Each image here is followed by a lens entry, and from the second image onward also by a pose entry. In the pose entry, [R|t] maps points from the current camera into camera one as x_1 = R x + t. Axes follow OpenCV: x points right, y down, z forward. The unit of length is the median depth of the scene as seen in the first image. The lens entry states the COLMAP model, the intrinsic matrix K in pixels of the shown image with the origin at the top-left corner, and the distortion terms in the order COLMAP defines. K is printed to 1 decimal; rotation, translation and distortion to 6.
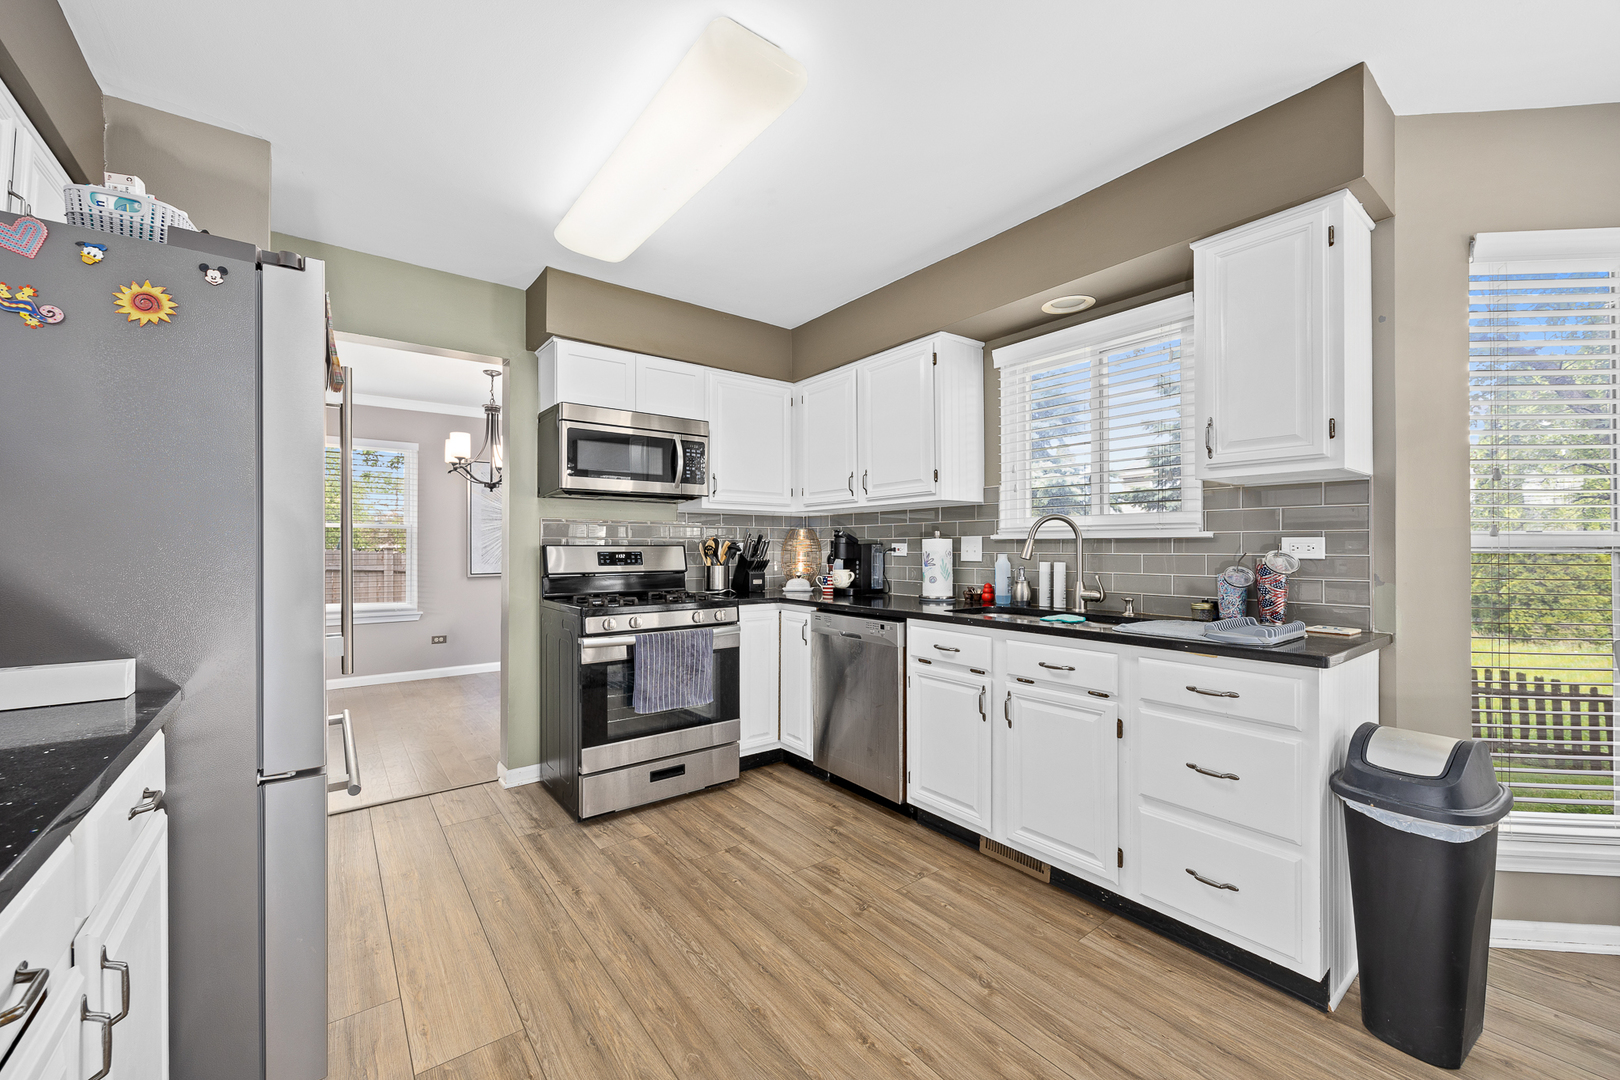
lens RADIAL K [[627.6, 0, 813.5], [0, 627.6, 547.4], [0, 0, 1]] dist [0.000146, 0.000374]
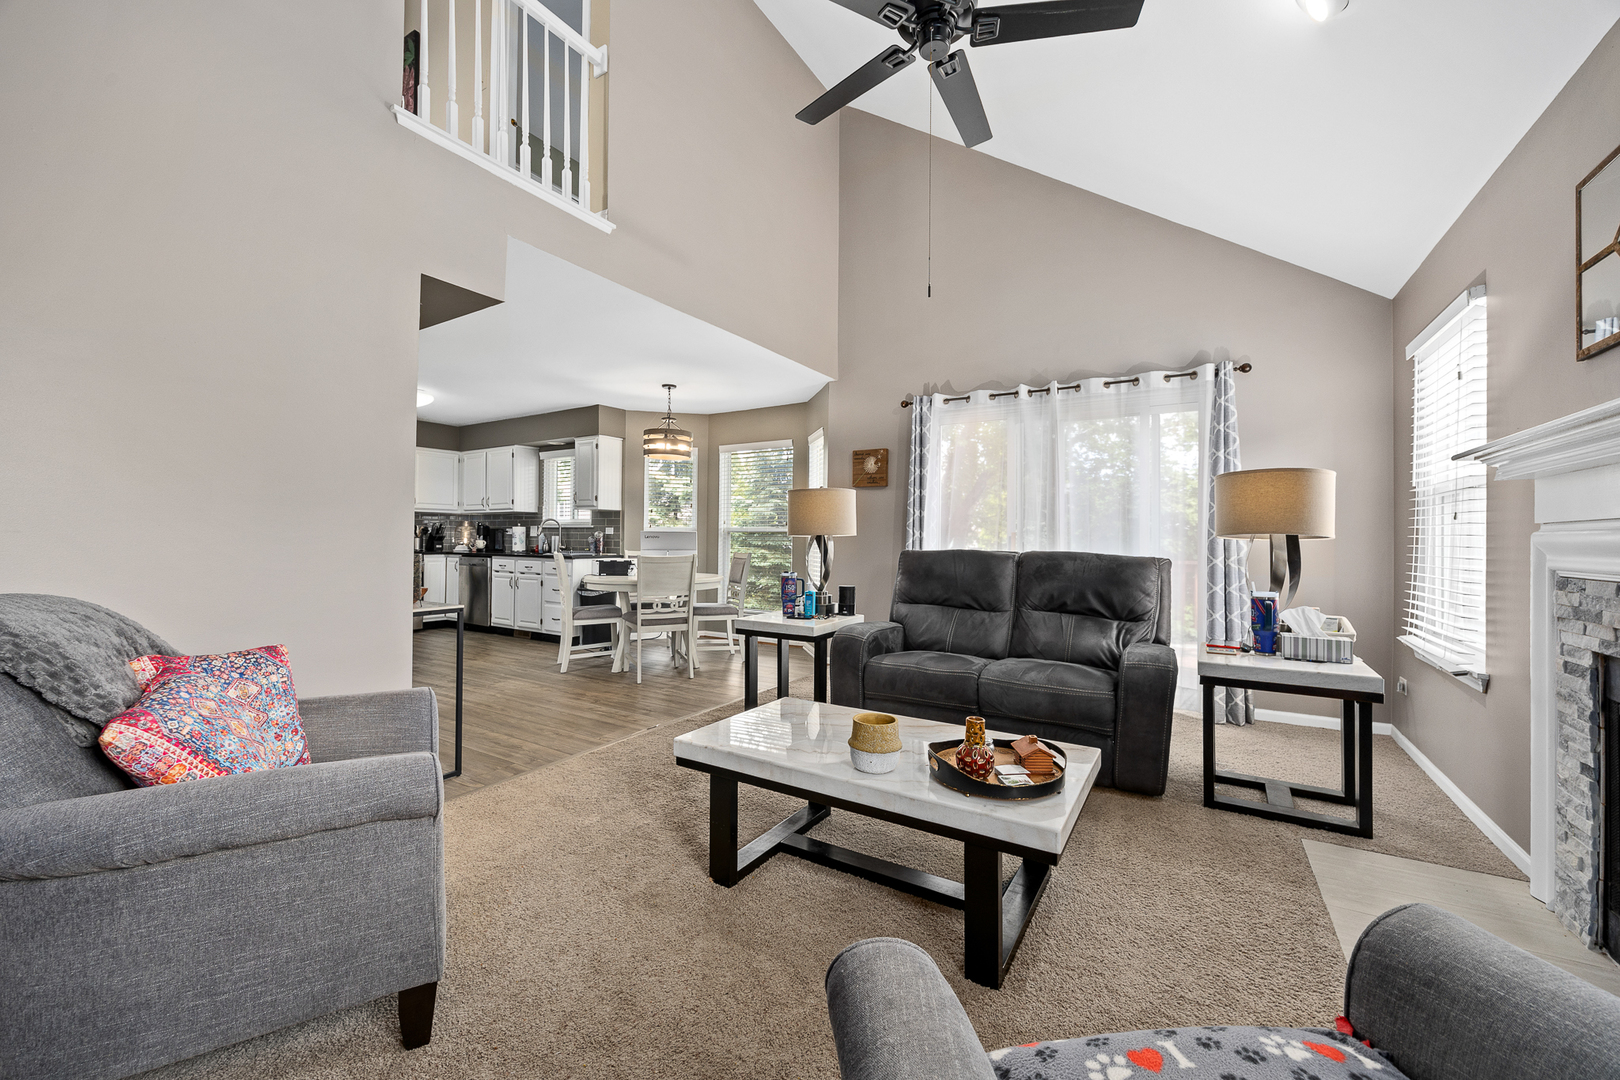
lens RADIAL K [[620.2, 0, 811.5], [0, 620.2, 545.2], [0, 0, 1]] dist [0.000754, 0.000137]
pose [[0.937638, 0.010975, 0.347440, 0.439376], [-0.013063, 0.999908, 0.003666, 0.034836], [-0.347368, -0.007976, 0.937695, -1.686861]]
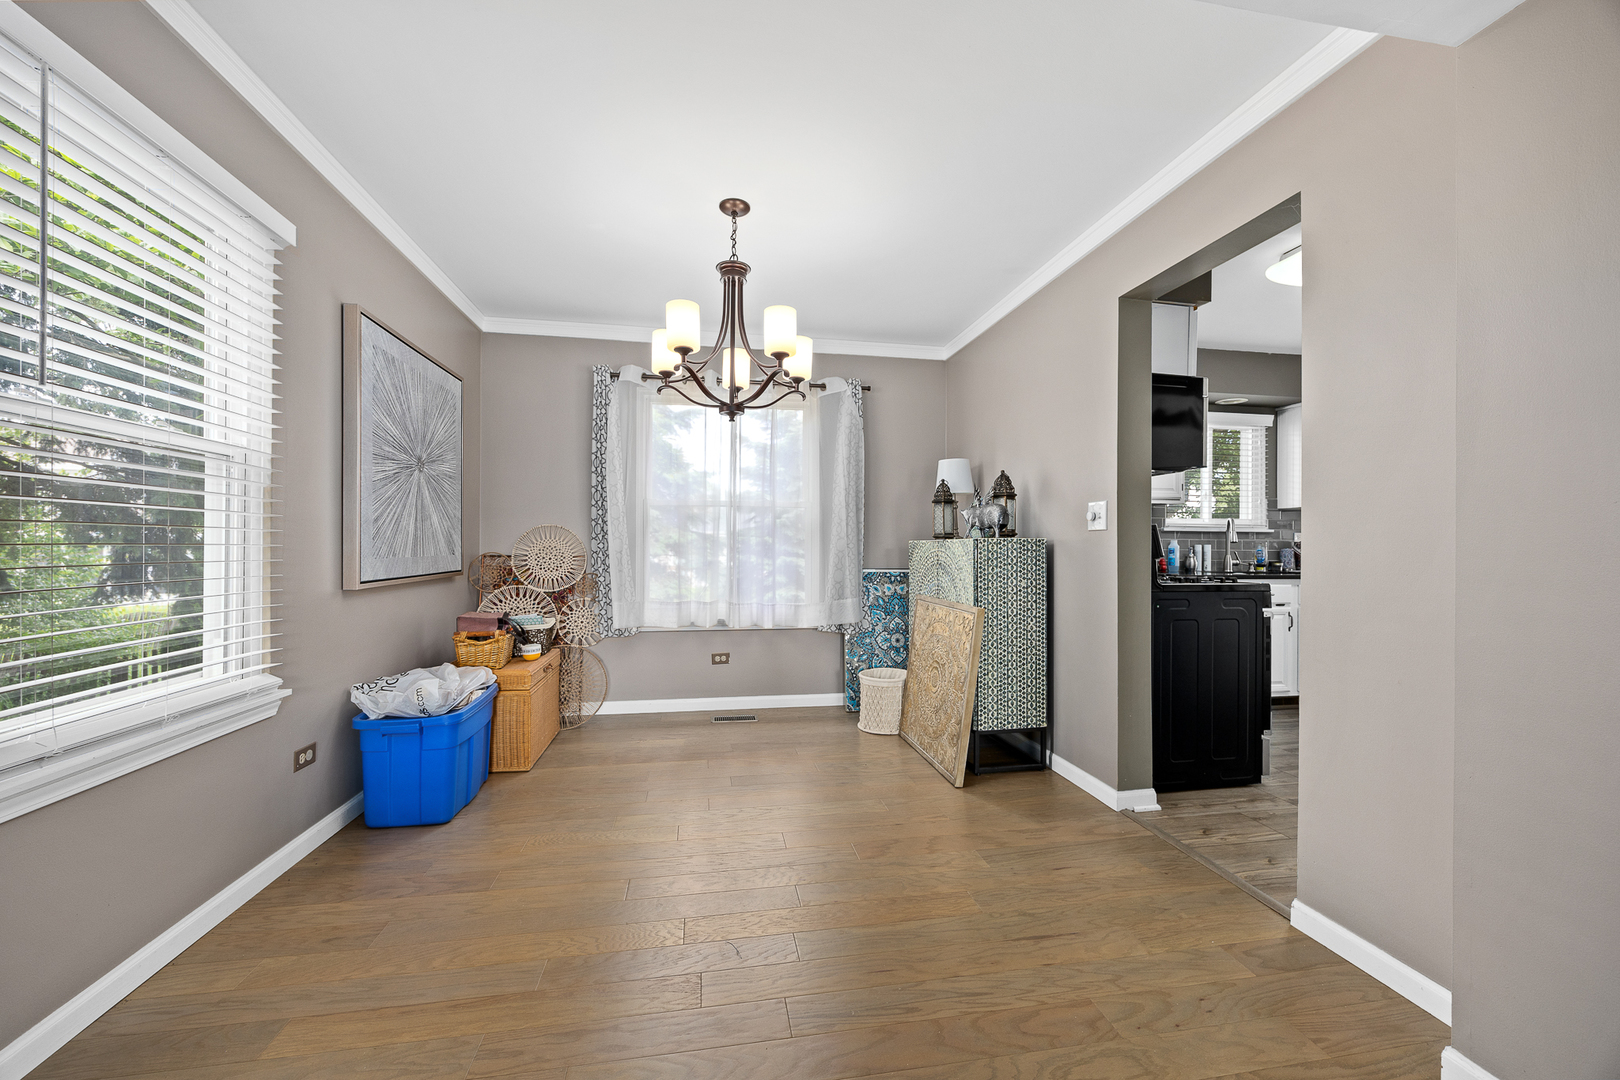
lens RADIAL K [[620.2, 0, 811.5], [0, 620.2, 545.2], [0, 0, 1]] dist [0.000754, 0.000137]
pose [[0.467877, 0.007988, 0.883758, -1.443658], [-0.005943, 0.999965, -0.005892, 0.035406], [-0.883774, -0.002496, 0.467908, 1.018965]]
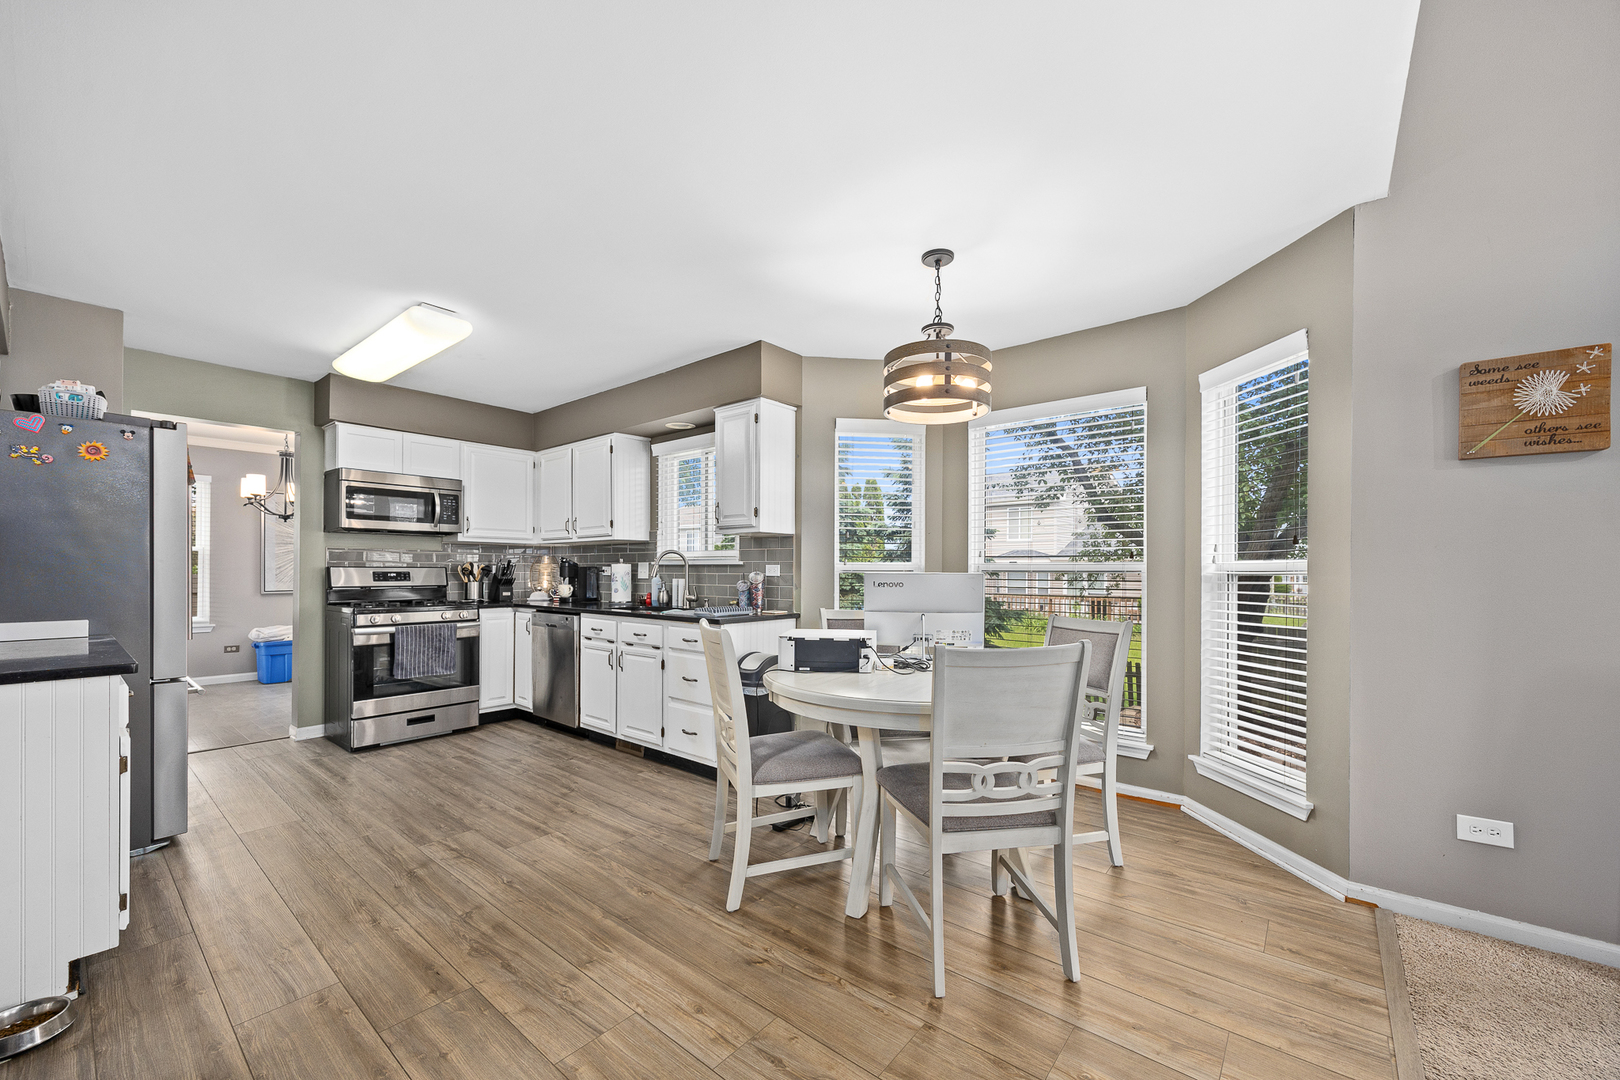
lens RADIAL K [[633.9, 0, 810.3], [0, 633.9, 571.2], [0, 0, 1]] dist [0.001799, 0.000125]
pose [[0.976758, 0.004242, 0.214303, 0.328170], [-0.004639, 0.999988, 0.001350, -0.000096], [-0.214295, -0.002313, 0.976766, -0.632816]]
